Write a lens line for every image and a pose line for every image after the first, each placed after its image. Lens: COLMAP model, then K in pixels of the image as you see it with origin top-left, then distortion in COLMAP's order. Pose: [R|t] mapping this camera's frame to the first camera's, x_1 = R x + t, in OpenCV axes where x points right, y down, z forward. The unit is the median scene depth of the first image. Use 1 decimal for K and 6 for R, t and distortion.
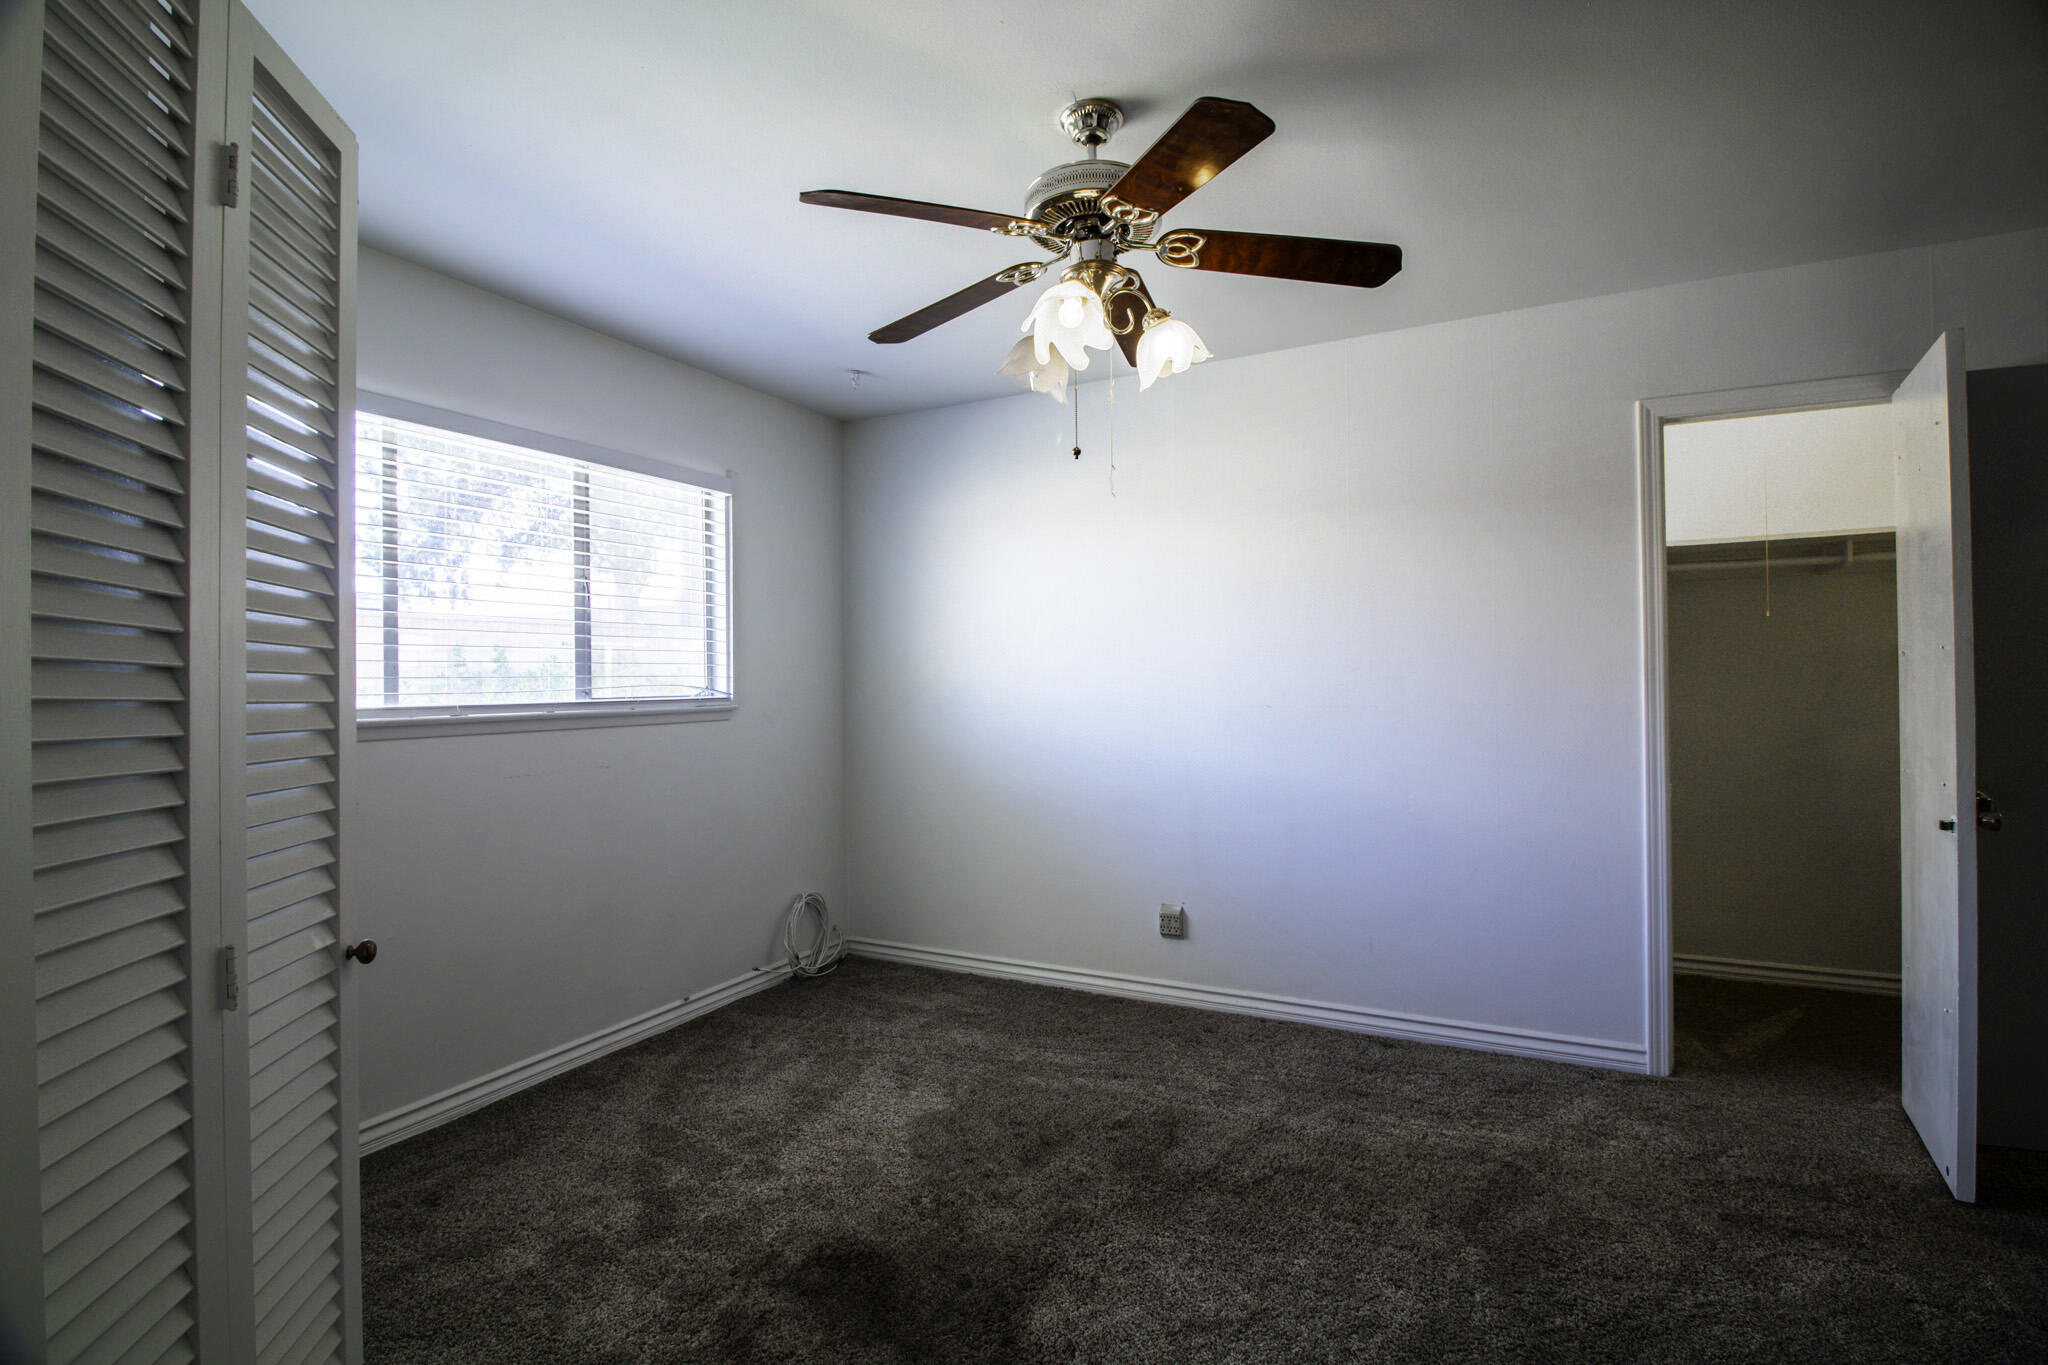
lens RADIAL K [[936.0, 0, 1024.0], [0, 936.0, 682.5], [0, 0, 1]] dist [-0.001136, -0.000160]
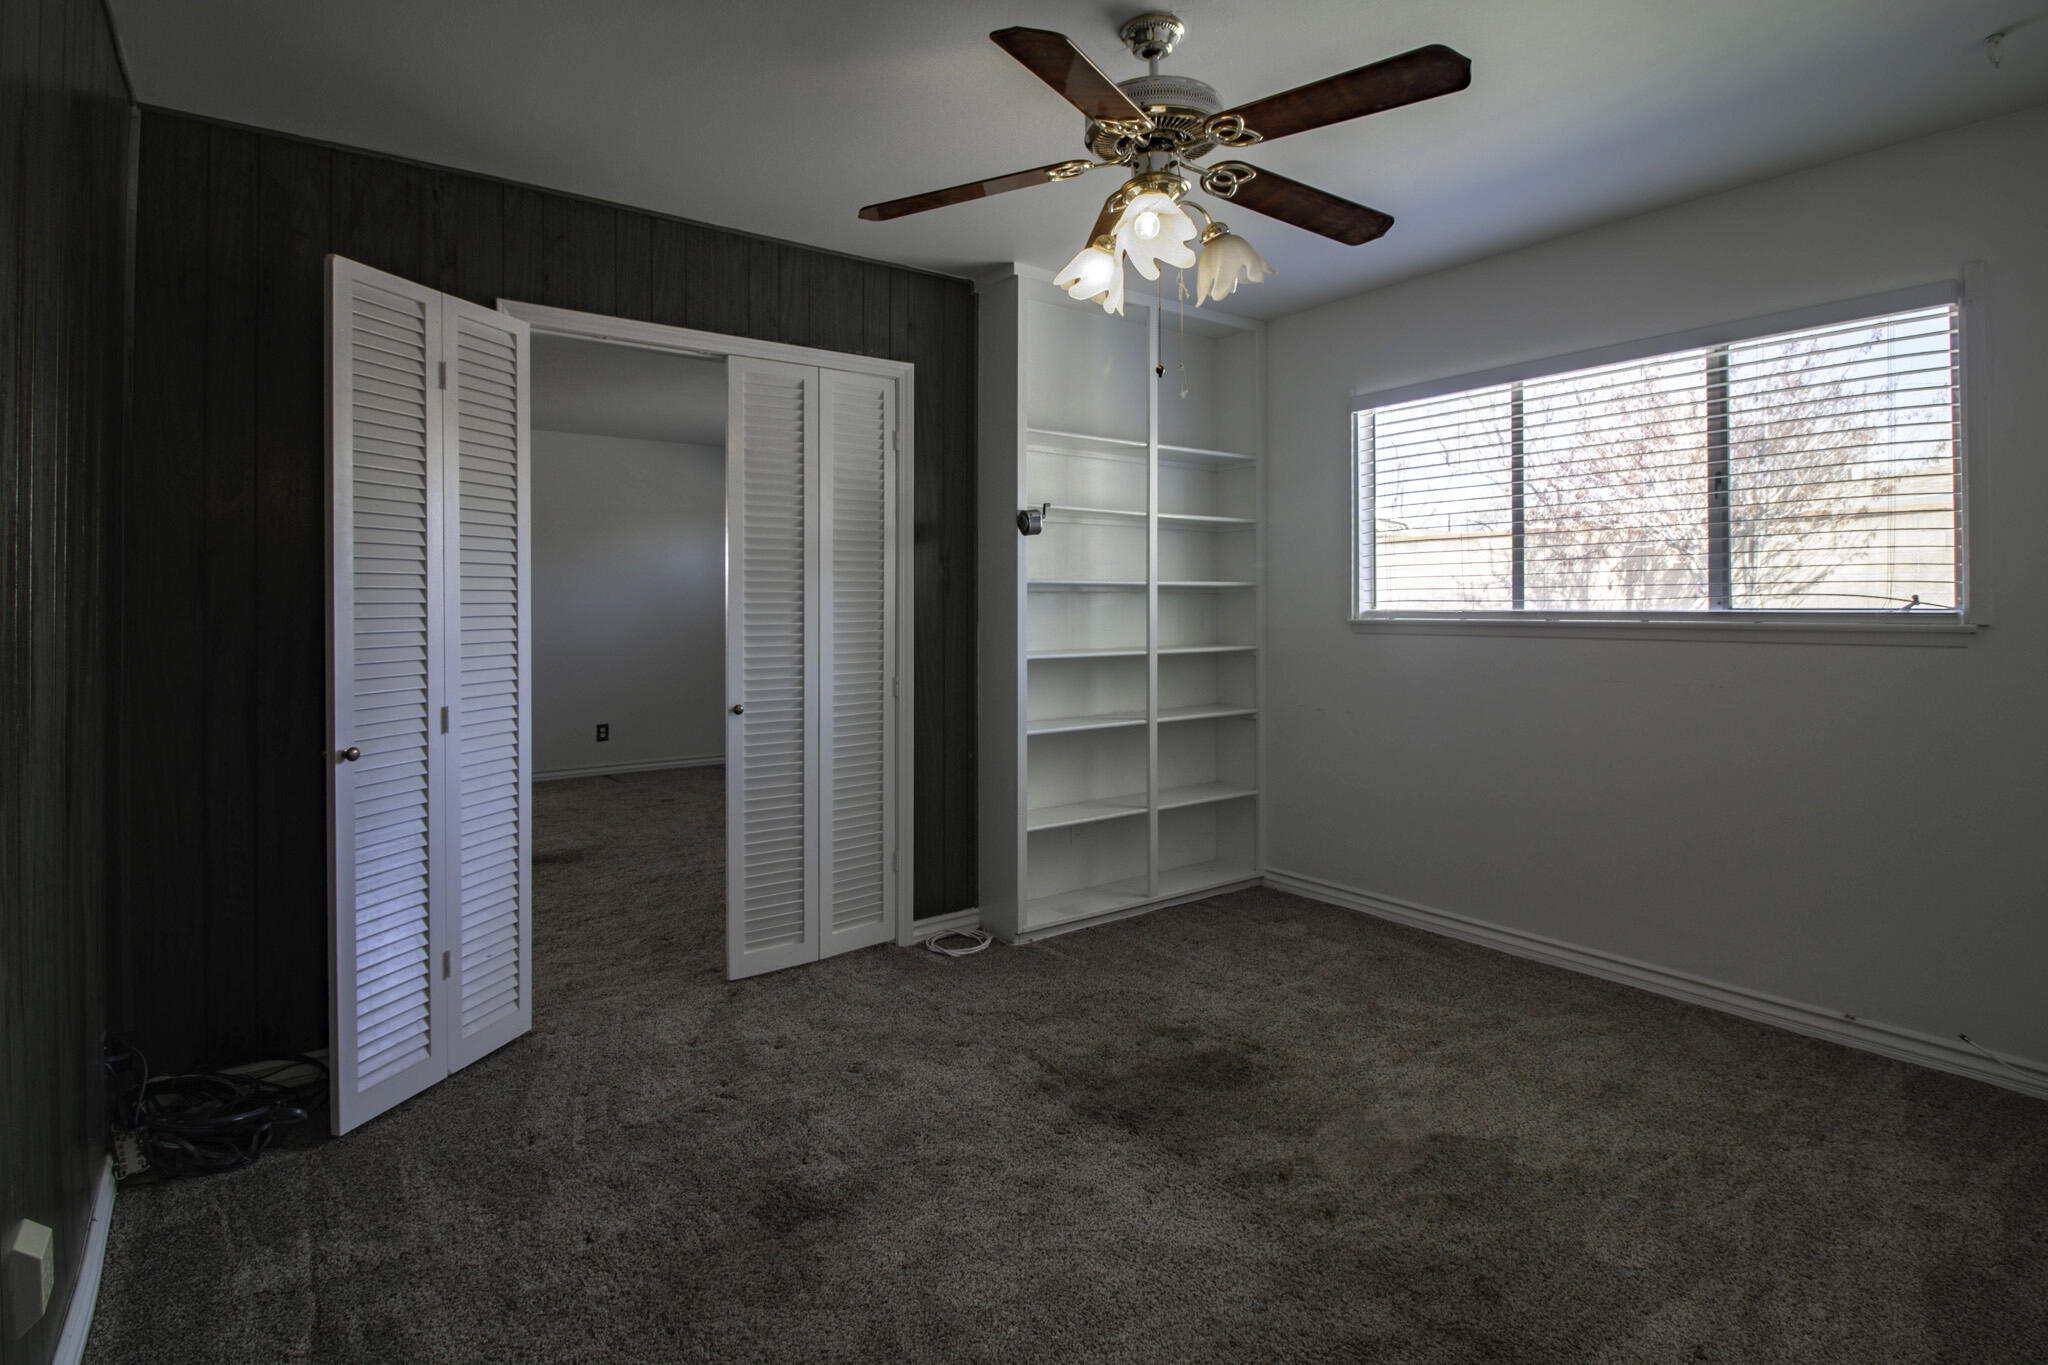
lens RADIAL K [[1027.5, 0, 1023.6], [0, 1027.5, 672.9], [0, 0, 1]] dist [0.013175, -0.019208]
pose [[-0.426206, 0.080864, -0.901005, 0.838567], [0.015274, 0.996498, 0.082209, -0.014187], [0.904497, 0.021275, -0.425949, 0.995950]]
